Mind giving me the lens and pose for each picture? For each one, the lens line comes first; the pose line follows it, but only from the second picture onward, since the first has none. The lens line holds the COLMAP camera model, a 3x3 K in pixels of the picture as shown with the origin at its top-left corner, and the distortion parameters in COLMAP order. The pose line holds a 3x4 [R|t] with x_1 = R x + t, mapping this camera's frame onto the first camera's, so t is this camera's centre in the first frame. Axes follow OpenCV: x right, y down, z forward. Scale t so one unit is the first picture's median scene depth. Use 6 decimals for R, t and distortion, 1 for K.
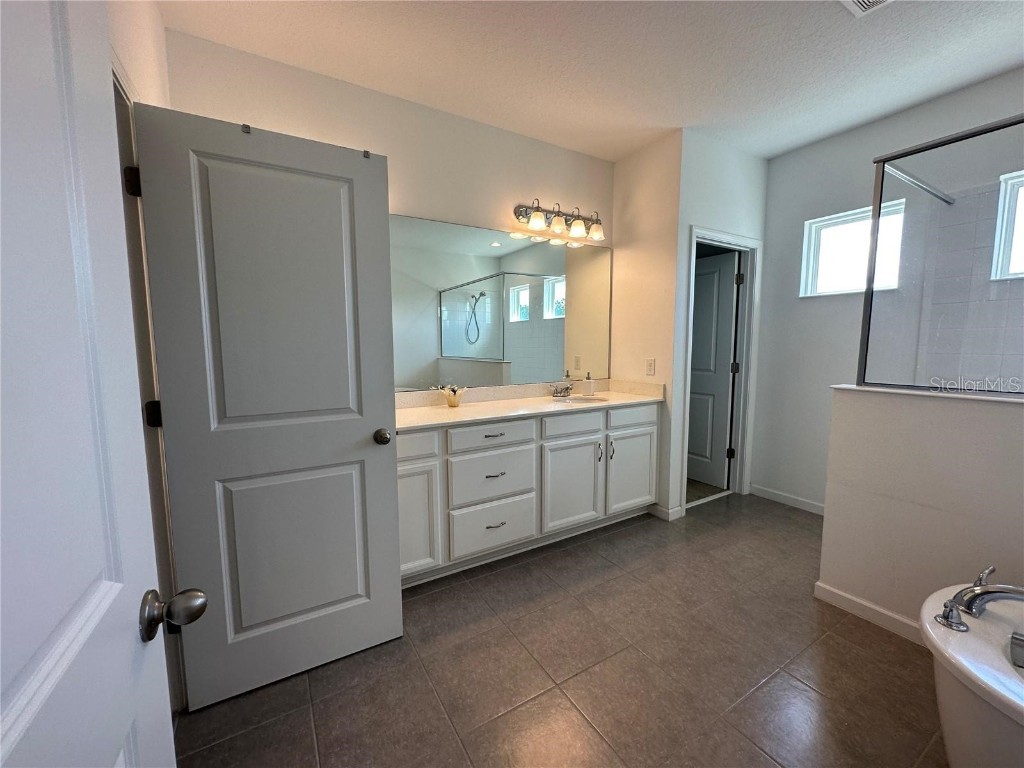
lens RADIAL K [[410.6, 0, 512.5], [0, 410.6, 386.0], [0, 0, 1]] dist [-0.003358, 0.000246]
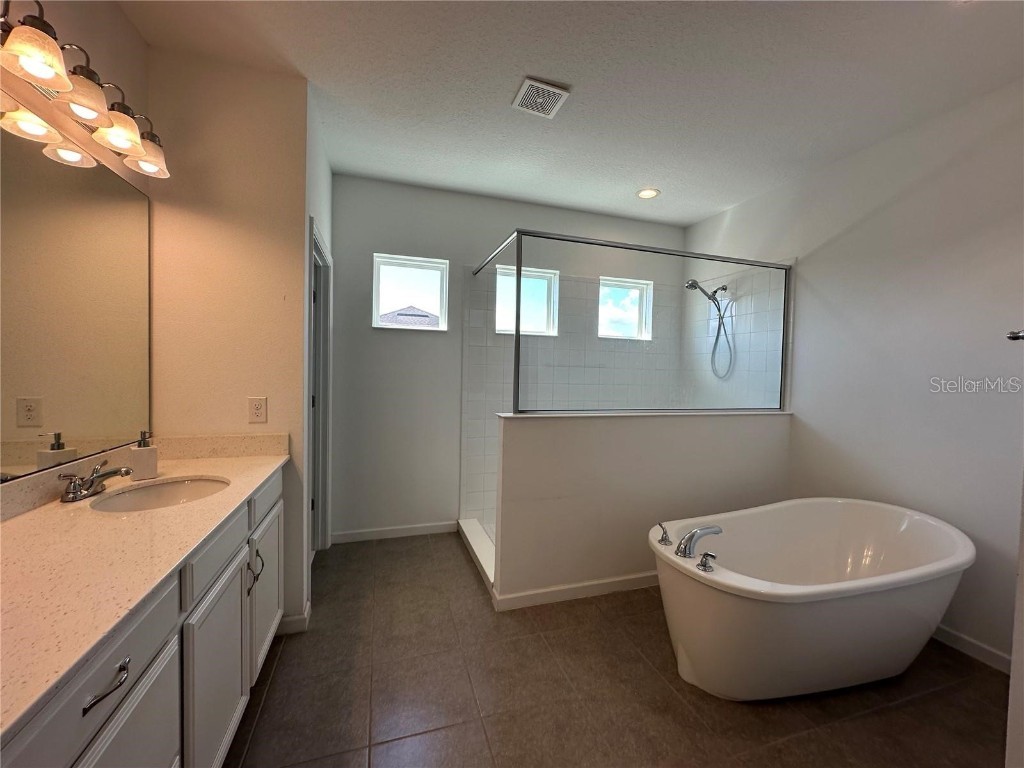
lens RADIAL K [[410.6, 0, 511.4], [0, 410.6, 384.2], [0, 0, 1]] dist [-0.003358, 0.000246]
pose [[0.222201, -0.025073, 0.974678, -0.216269], [0.078162, 0.996910, 0.007826, -0.065862], [-0.971863, 0.074444, 0.223474, 0.503736]]
